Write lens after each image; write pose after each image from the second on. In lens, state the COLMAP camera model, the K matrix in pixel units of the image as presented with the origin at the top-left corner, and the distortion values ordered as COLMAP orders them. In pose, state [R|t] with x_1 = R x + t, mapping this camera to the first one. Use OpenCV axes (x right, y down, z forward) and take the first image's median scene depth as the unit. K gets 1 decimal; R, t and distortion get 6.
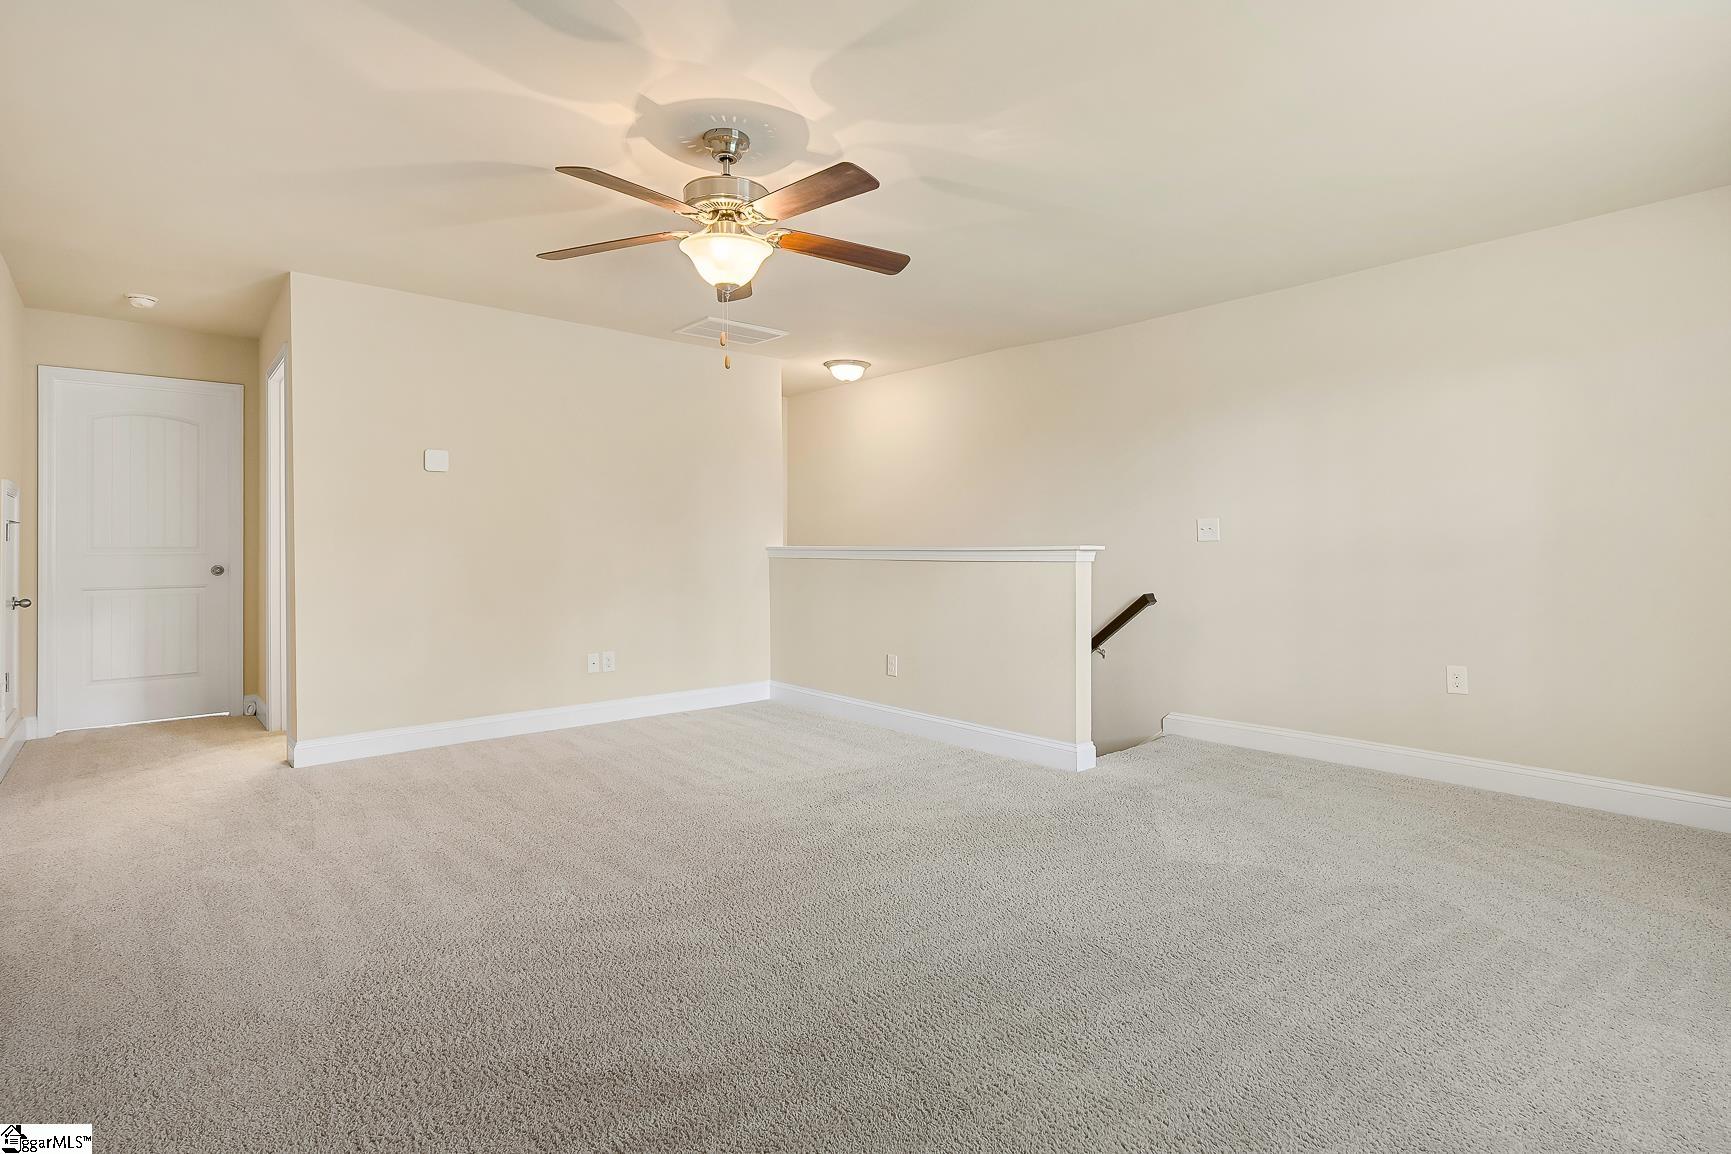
lens RADIAL K [[845.1, 0, 879.7], [0, 845.1, 566.1], [0, 0, 1]] dist [-0.000355, 0.000526]
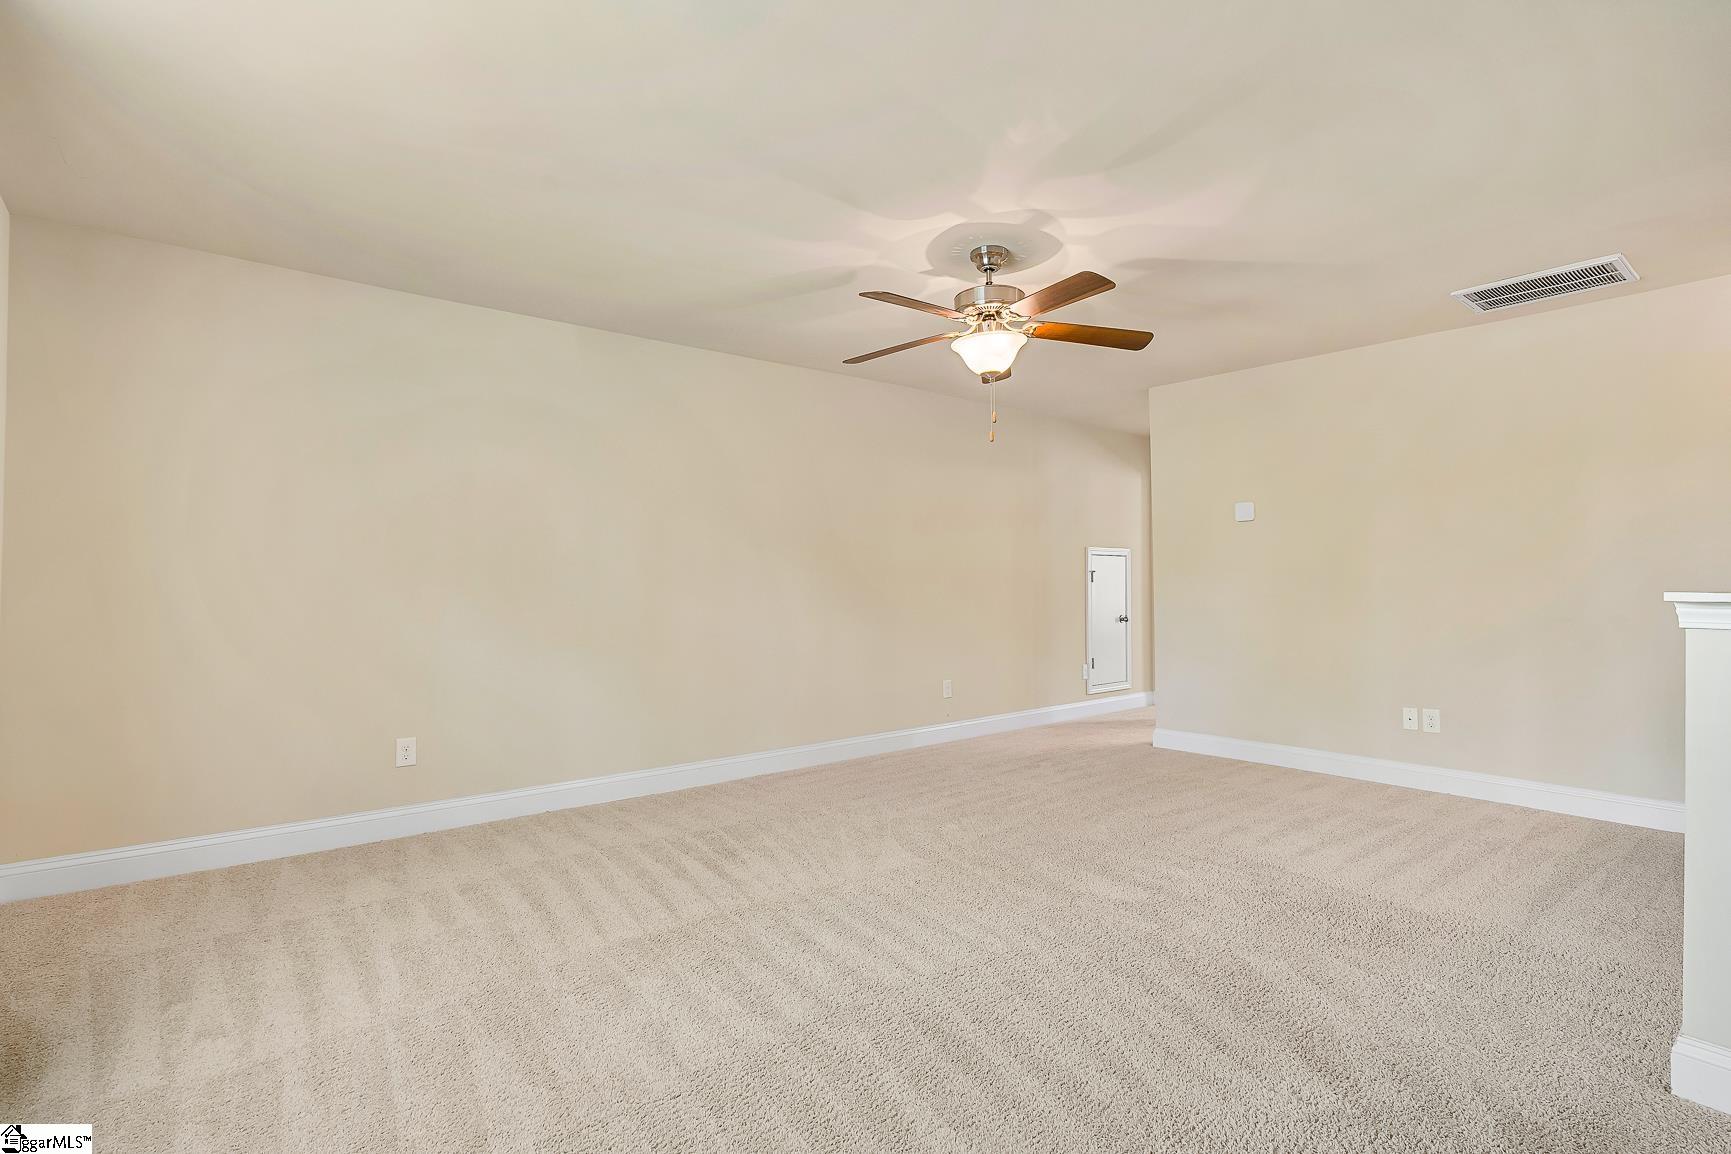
lens RADIAL K [[845.1, 0, 879.7], [0, 845.1, 566.1], [0, 0, 1]] dist [-0.000355, 0.000526]
pose [[-0.016542, -0.019482, -0.999673, 1.006348], [-0.010982, 0.999753, -0.019302, -0.036237], [0.999803, 0.010659, -0.016752, 0.867511]]
